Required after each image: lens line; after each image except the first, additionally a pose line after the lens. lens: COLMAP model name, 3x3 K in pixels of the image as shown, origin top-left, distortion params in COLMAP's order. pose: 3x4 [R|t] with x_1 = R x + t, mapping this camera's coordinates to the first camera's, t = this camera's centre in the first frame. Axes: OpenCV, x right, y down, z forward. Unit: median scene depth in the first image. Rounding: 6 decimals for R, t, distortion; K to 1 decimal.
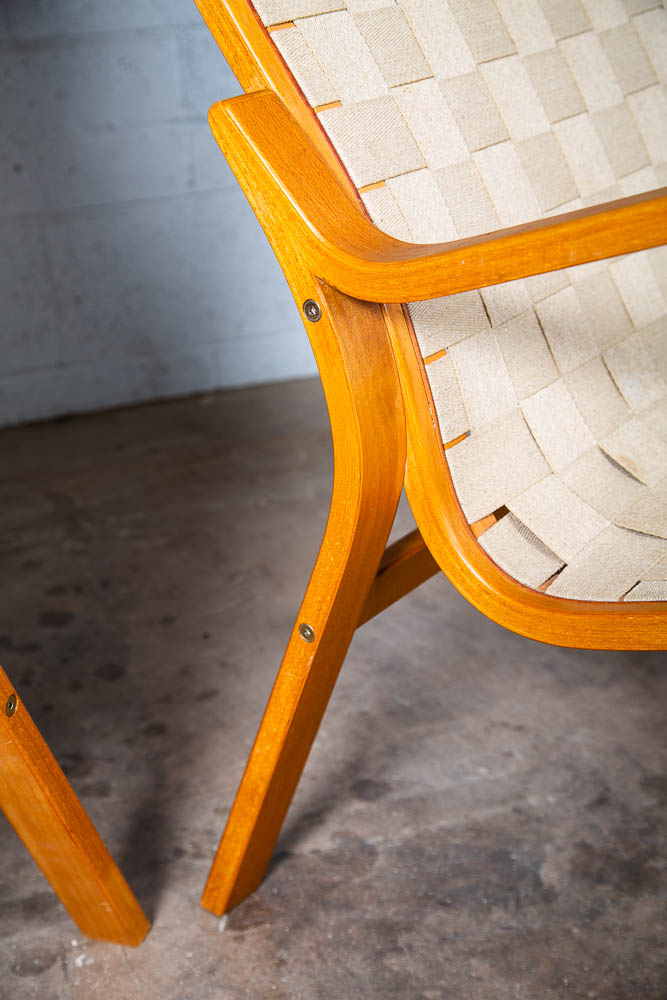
lens RADIAL K [[1532.2, 0, 335.6], [0, 1532.2, 501.8], [0, 0, 1]] dist [0.147512, 0.000000]
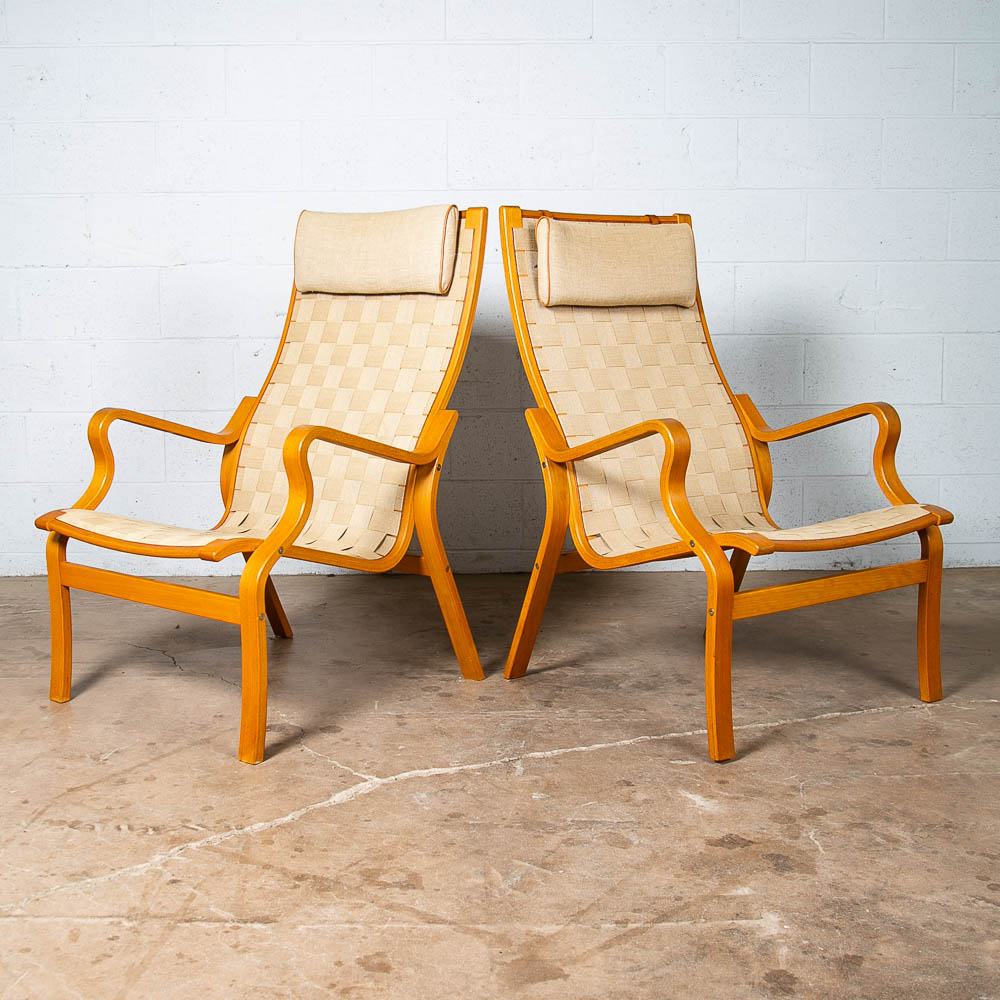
lens RADIAL K [[1340.0, 0, 469.8], [0, 1340.0, 486.7], [0, 0, 1]] dist [-0.049540, 0.000000]
pose [[0.947288, 0.098393, -0.304899, 0.608751], [-0.174251, 0.956834, -0.232603, 0.531758], [0.268851, 0.273471, 0.923543, -1.502417]]
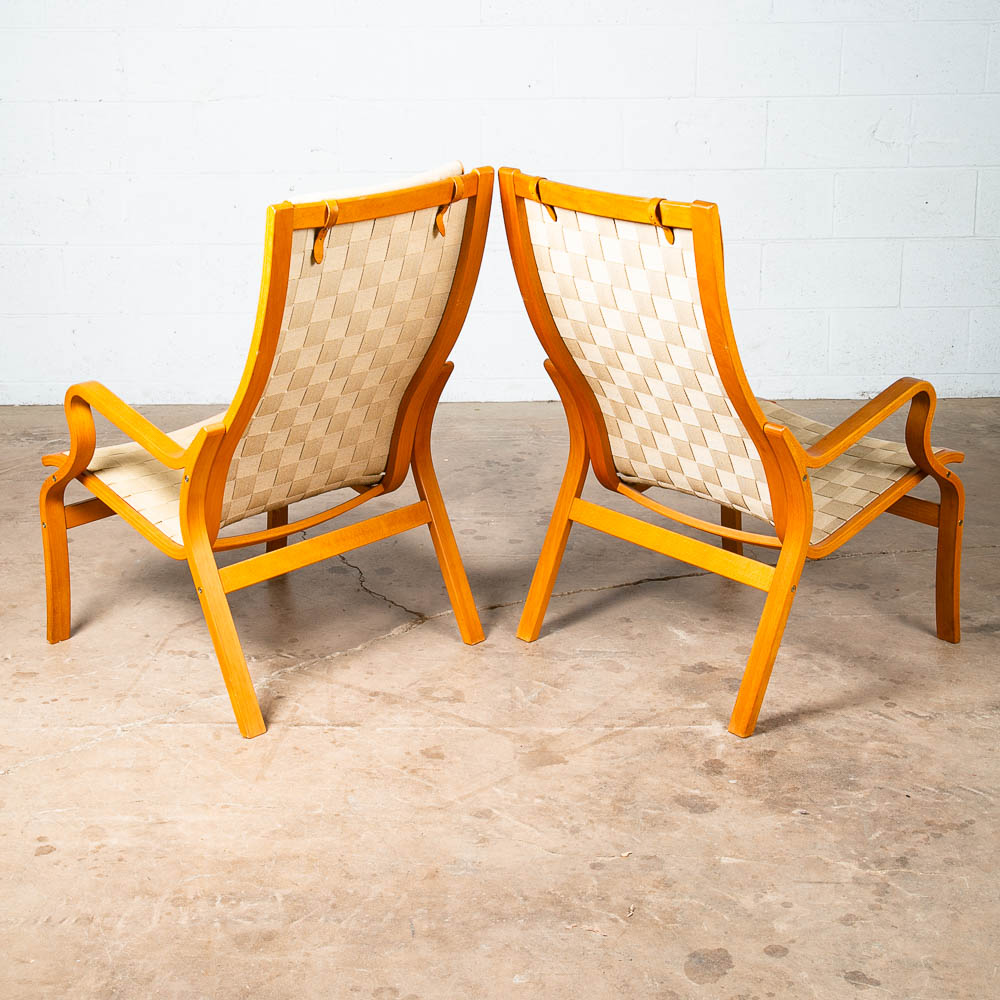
lens RADIAL K [[1796.0, 0, 492.0], [0, 1796.0, 454.2], [0, 0, 1]] dist [0.039953, 0.000000]
pose [[0.944866, 0.146269, -0.292973, 0.974547], [-0.176341, 0.981165, -0.078863, 0.453544], [0.275920, 0.126179, 0.952863, -2.807125]]
